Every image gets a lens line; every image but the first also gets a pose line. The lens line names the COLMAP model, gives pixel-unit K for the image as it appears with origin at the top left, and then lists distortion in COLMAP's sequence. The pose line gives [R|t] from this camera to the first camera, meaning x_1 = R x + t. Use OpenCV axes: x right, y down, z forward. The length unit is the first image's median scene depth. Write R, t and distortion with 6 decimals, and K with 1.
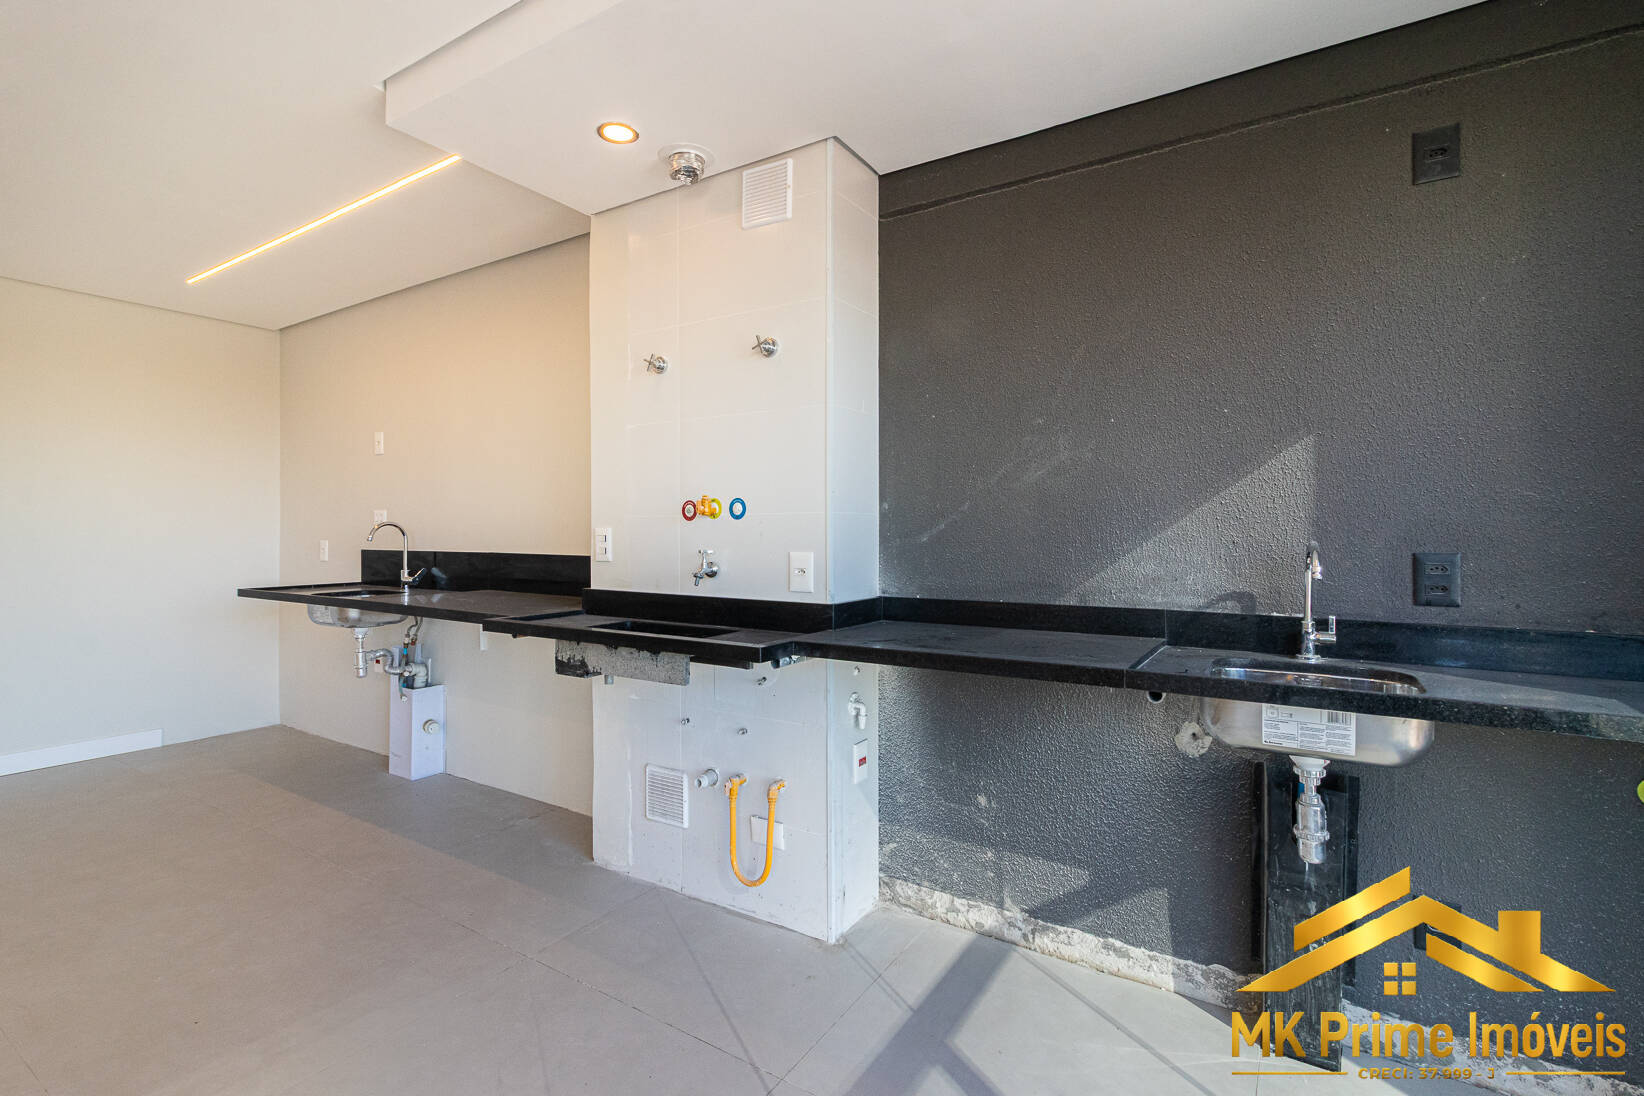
lens RADIAL K [[760.8, 0, 821.9], [0, 760.8, 530.6], [0, 0, 1]] dist [0.001965, 0.000535]
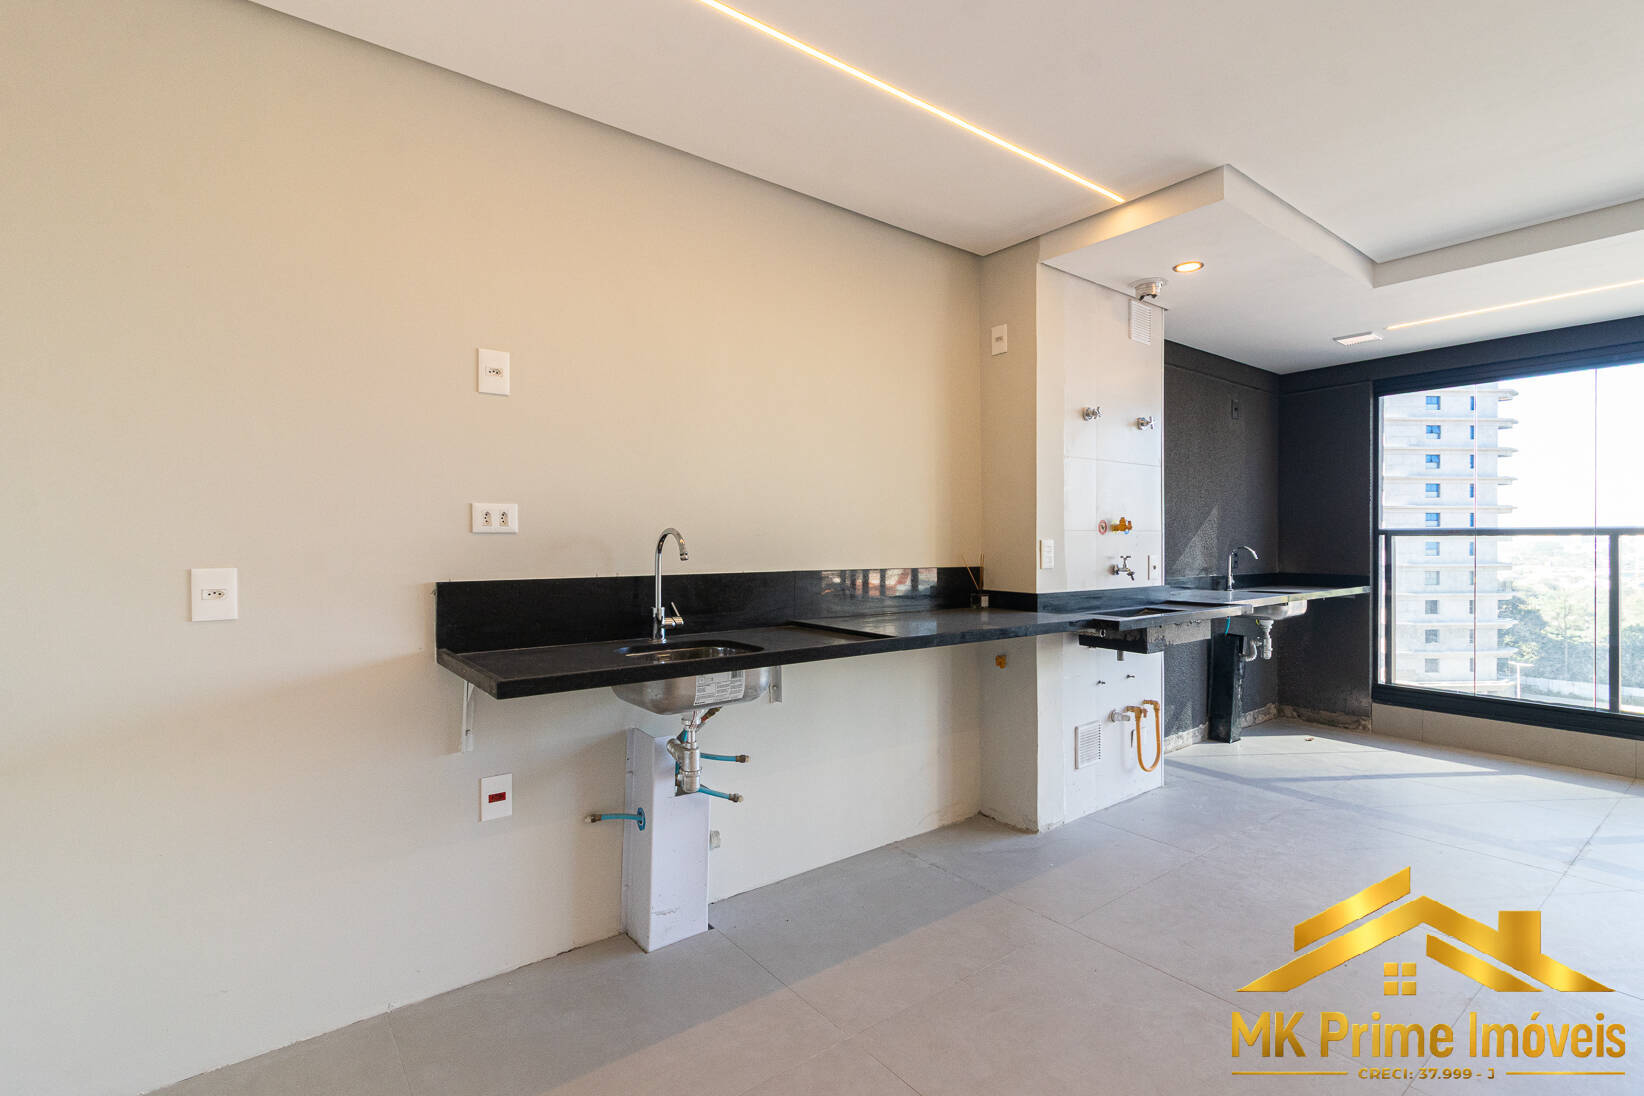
lens RADIAL K [[760.8, 0, 827.0], [0, 760.8, 547.0], [0, 0, 1]] dist [0.001965, 0.000535]
pose [[0.333351, -0.008323, 0.942766, -1.740276], [-0.000491, 0.999959, 0.009001, -0.003452], [-0.942803, -0.003463, 0.333333, 1.083073]]
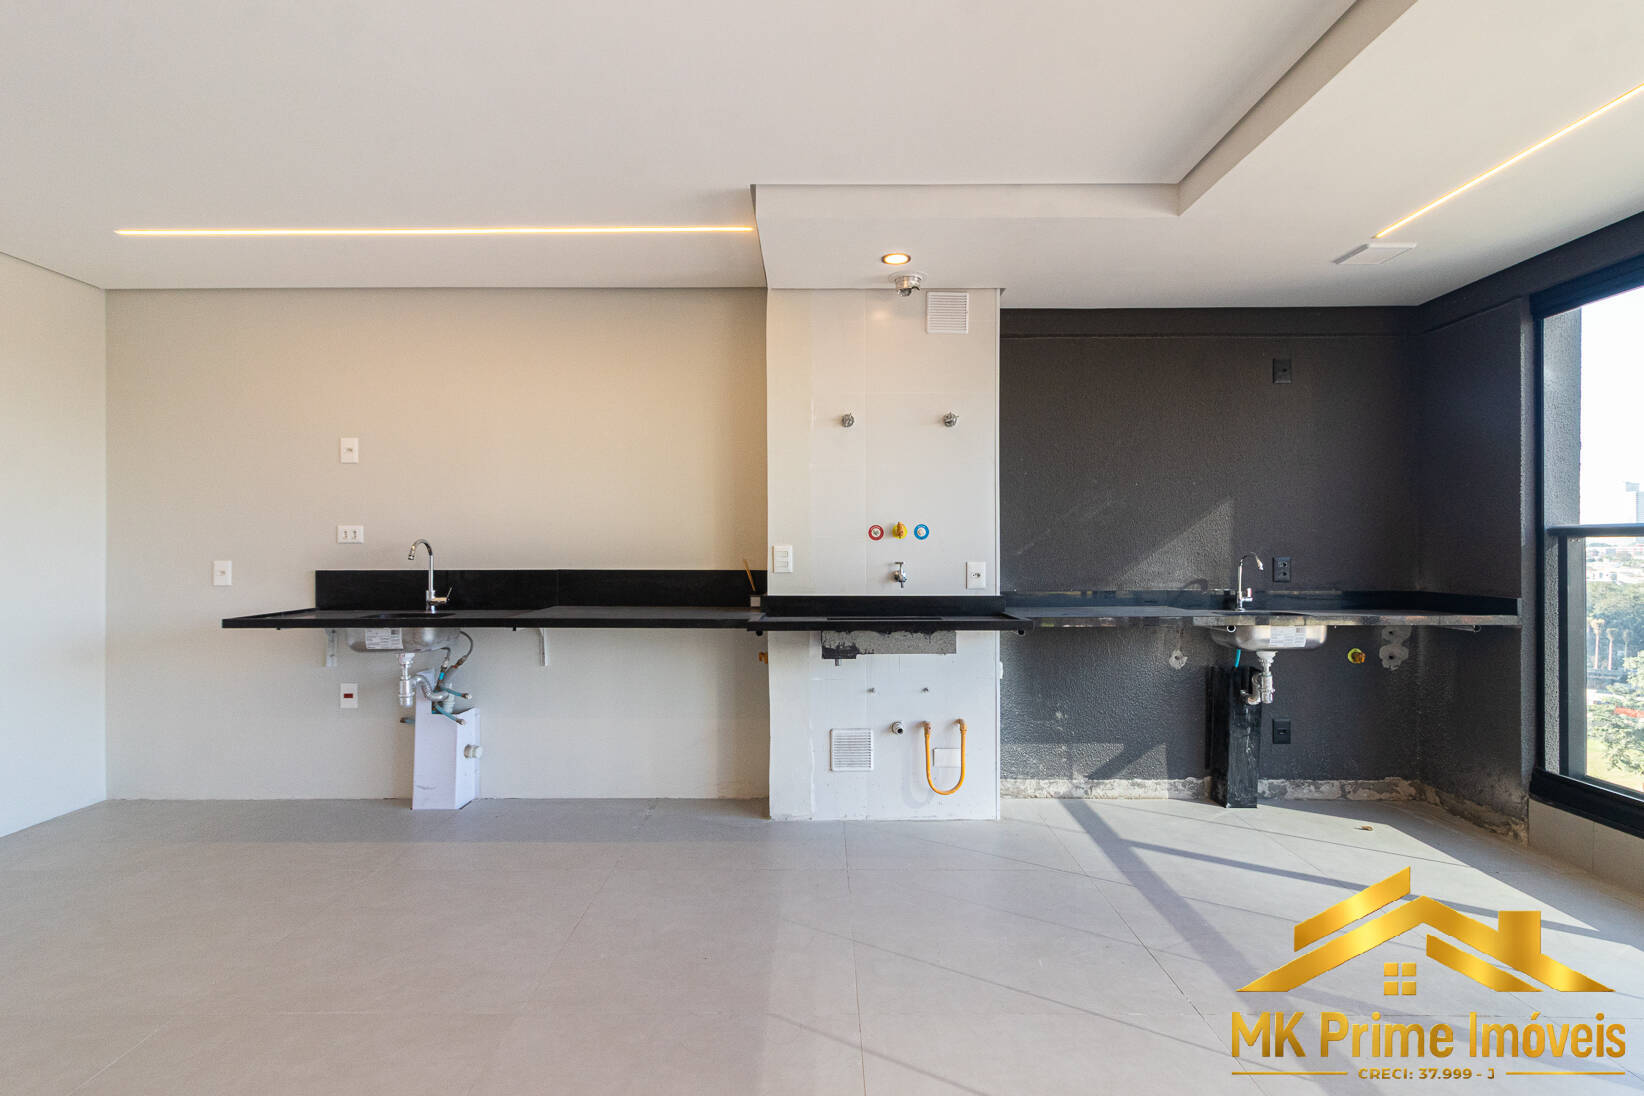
lens RADIAL K [[760.8, 0, 818.6], [0, 760.8, 551.6], [0, 0, 1]] dist [0.001965, 0.000535]
pose [[0.844796, -0.003949, 0.535073, -1.044040], [0.002288, 0.999990, 0.003769, 0.002286], [-0.535083, -0.001960, 0.844797, -0.081804]]
